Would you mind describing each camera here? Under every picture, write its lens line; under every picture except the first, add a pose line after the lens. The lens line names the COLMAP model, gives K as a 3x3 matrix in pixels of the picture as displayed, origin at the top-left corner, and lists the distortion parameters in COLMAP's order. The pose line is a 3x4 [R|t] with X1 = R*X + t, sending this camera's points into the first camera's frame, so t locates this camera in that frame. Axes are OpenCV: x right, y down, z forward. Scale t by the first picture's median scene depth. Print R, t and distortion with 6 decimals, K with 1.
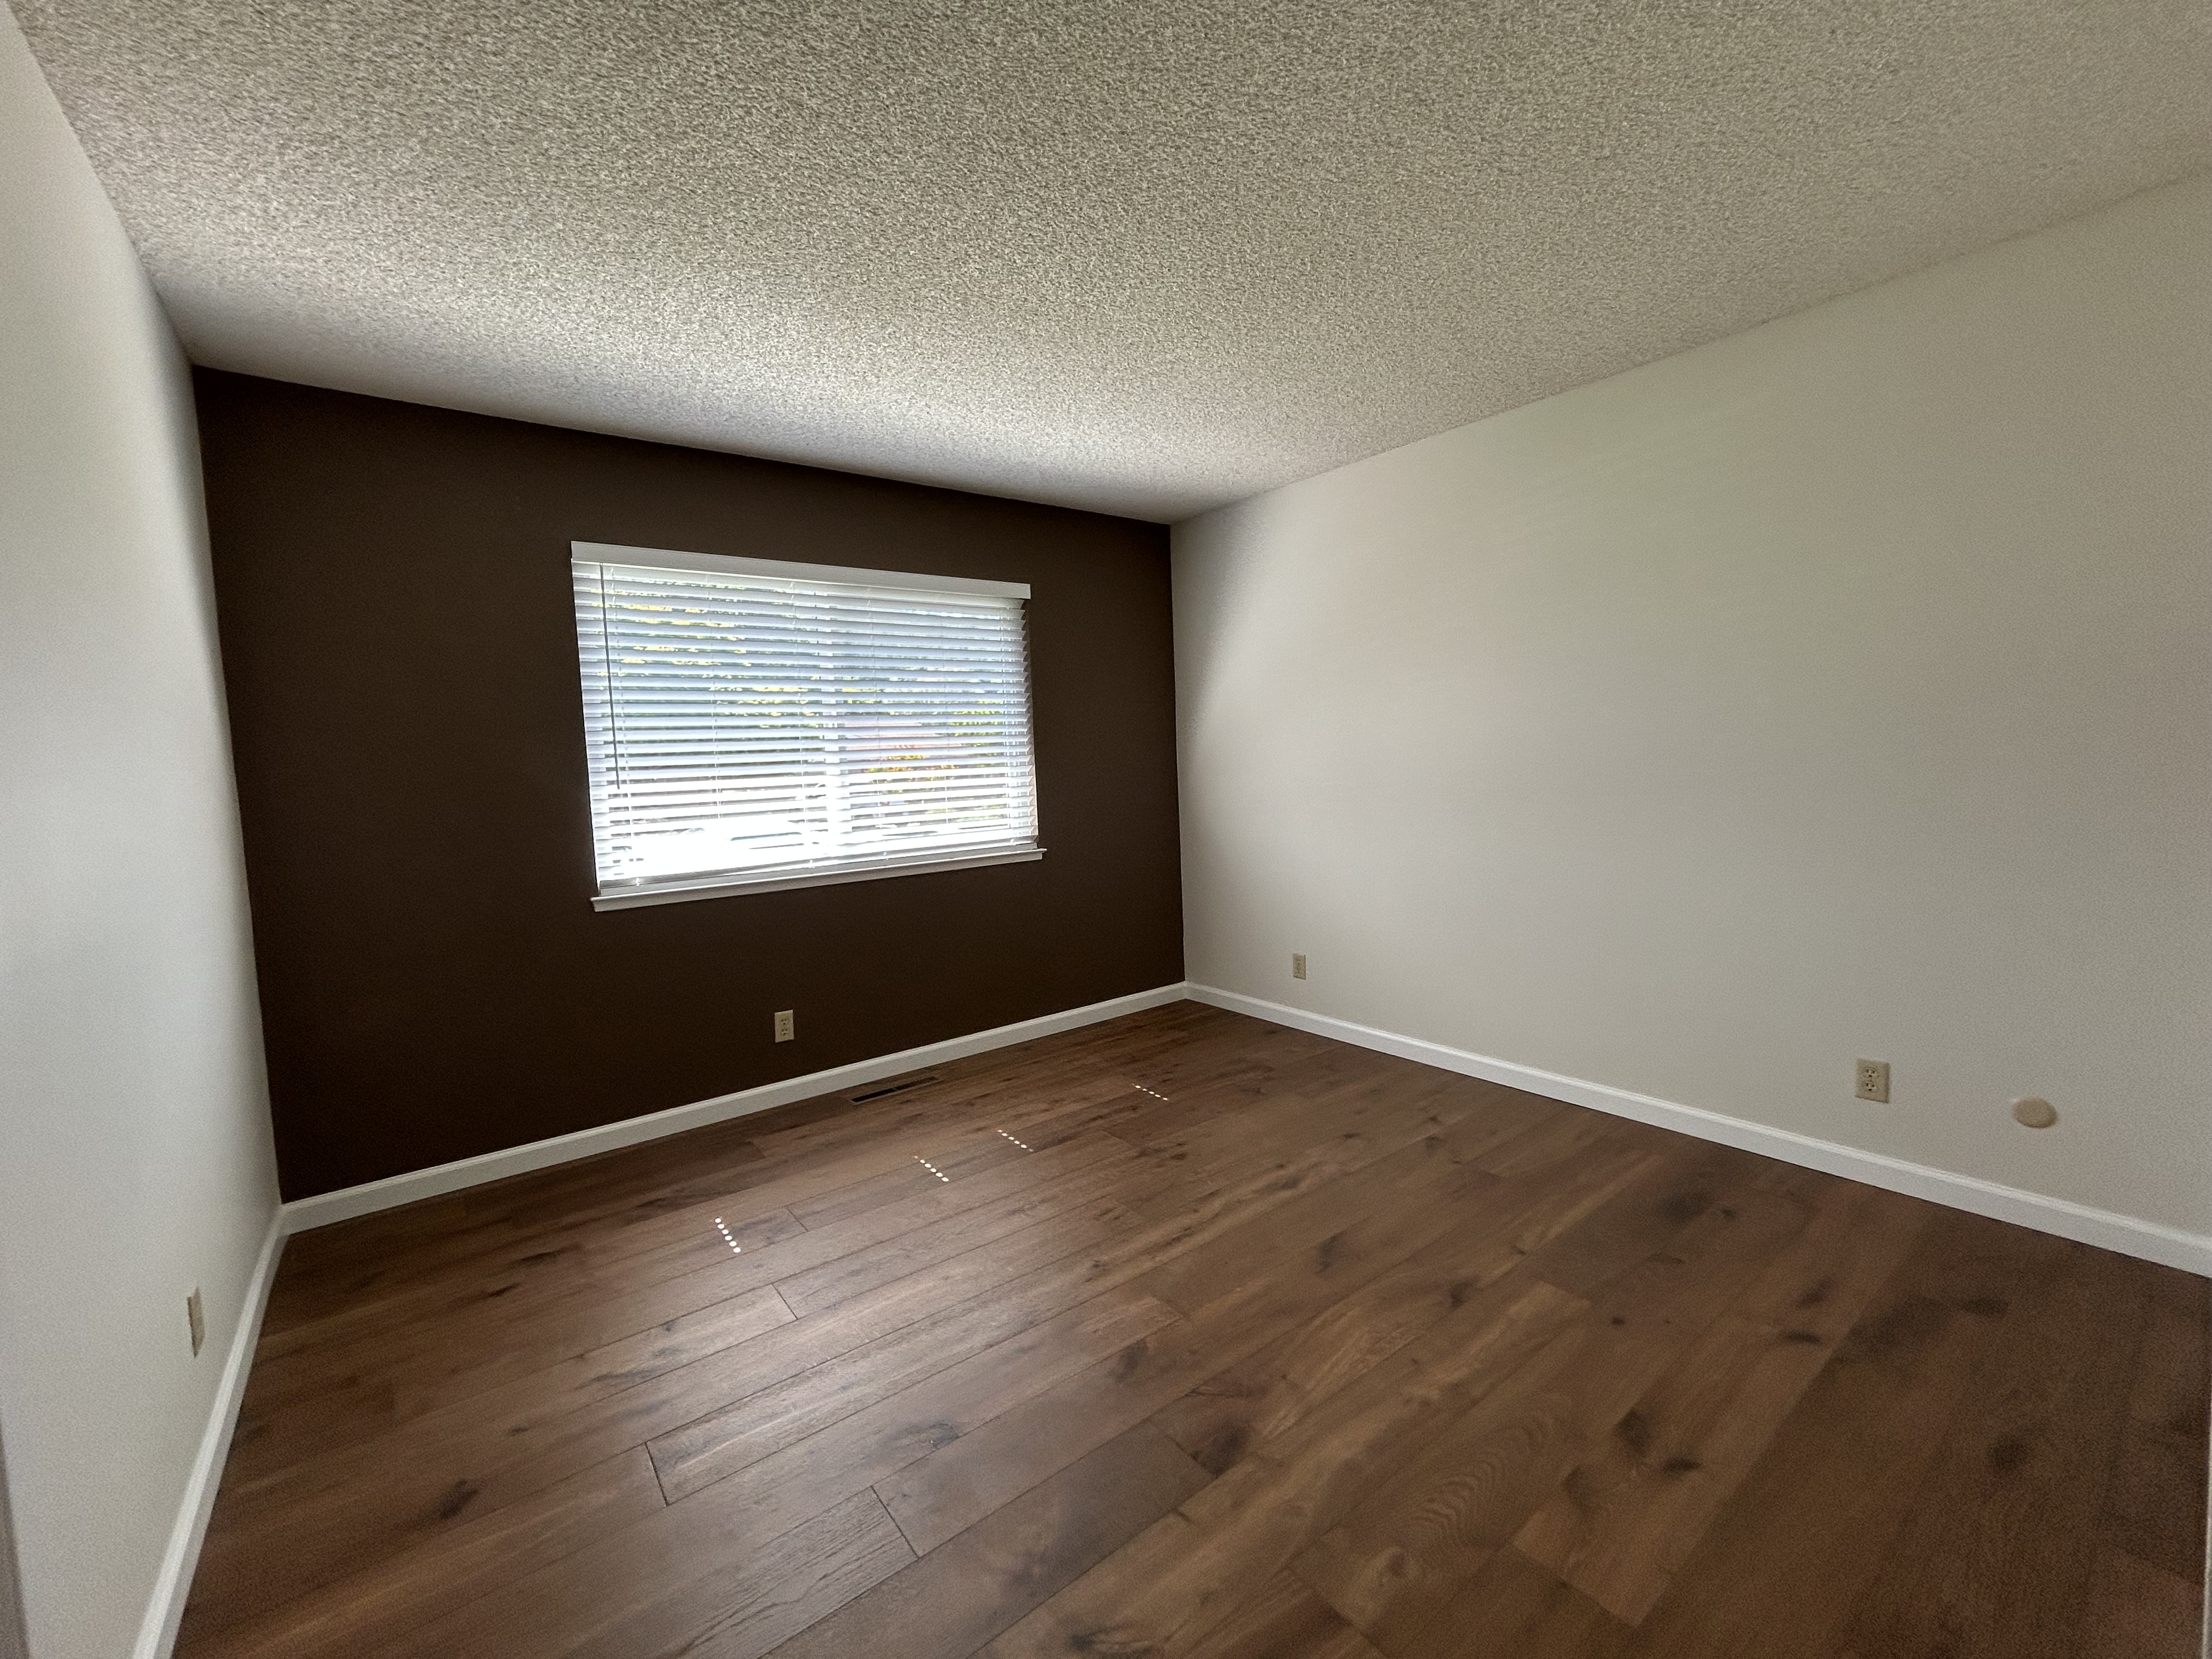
lens RADIAL K [[900.2, 0, 1100.7], [0, 900.2, 819.5], [0, 0, 1]] dist [0.003952, -0.000468]
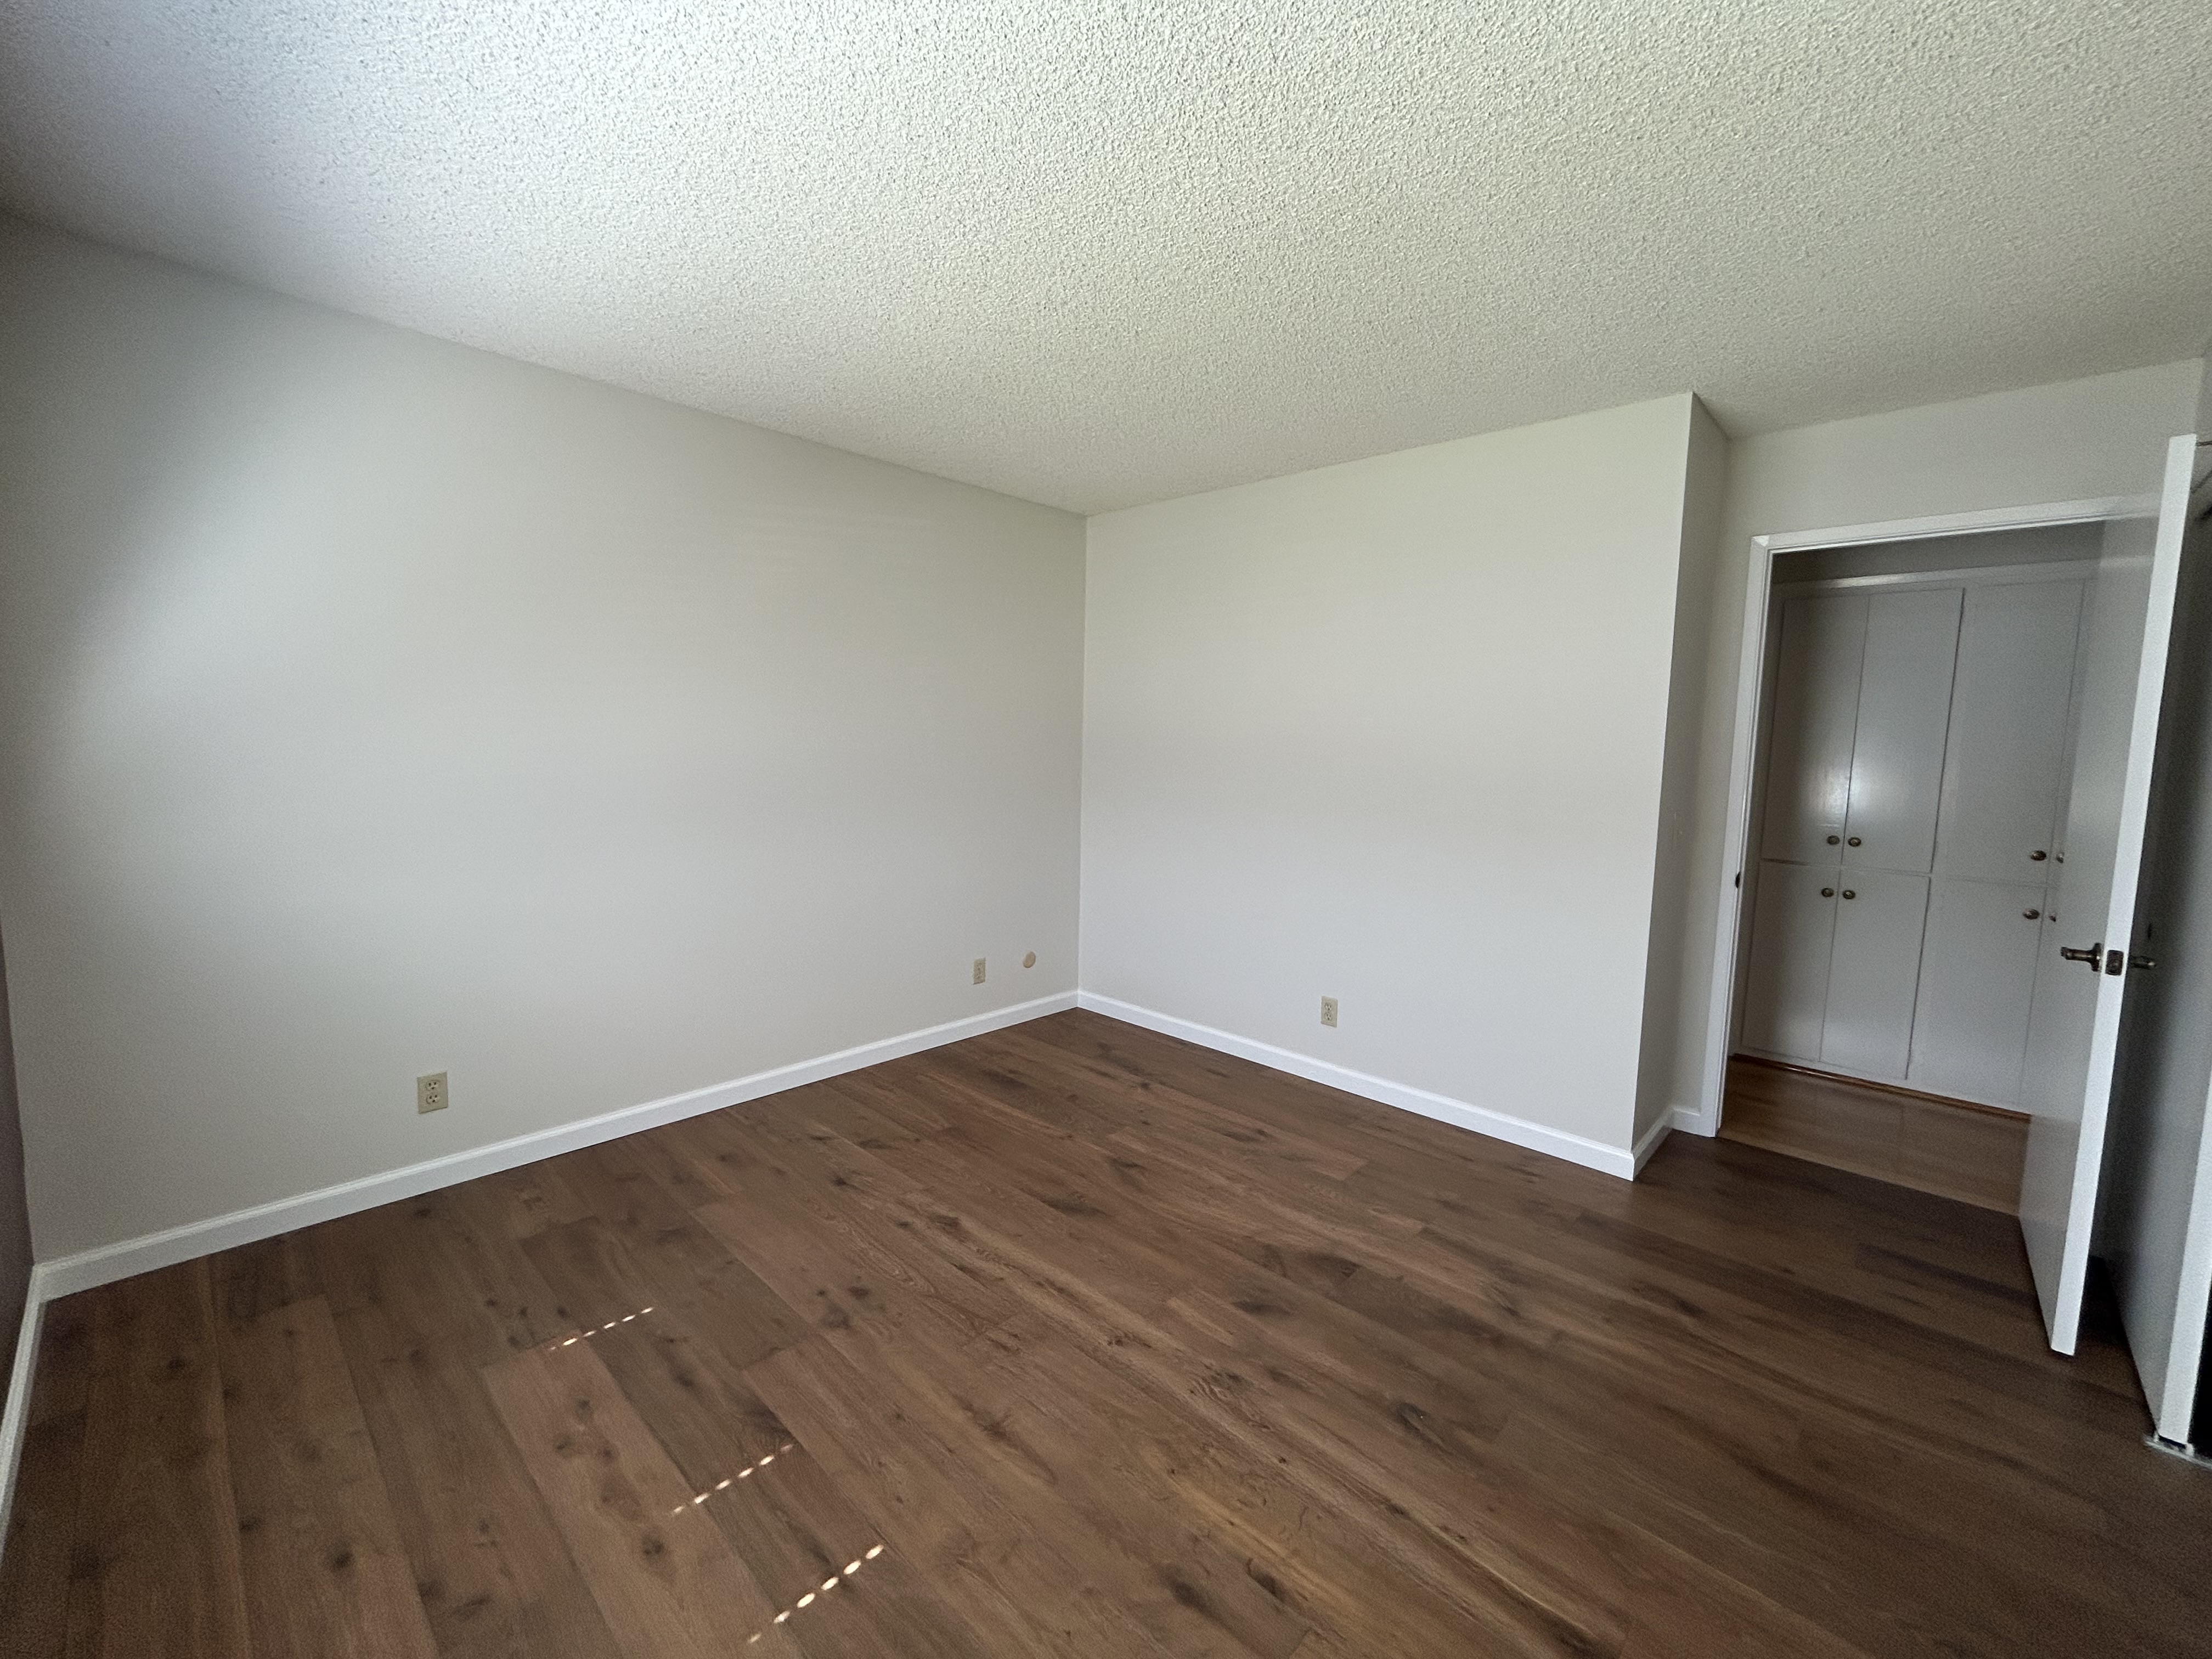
lens RADIAL K [[900.2, 0, 1098.5], [0, 900.2, 828.4], [0, 0, 1]] dist [0.003952, -0.000468]
pose [[-0.154811, -0.066573, 0.985699, -0.597964], [0.048148, 0.996033, 0.074833, -0.062645], [-0.986770, 0.059044, -0.150992, 0.782040]]
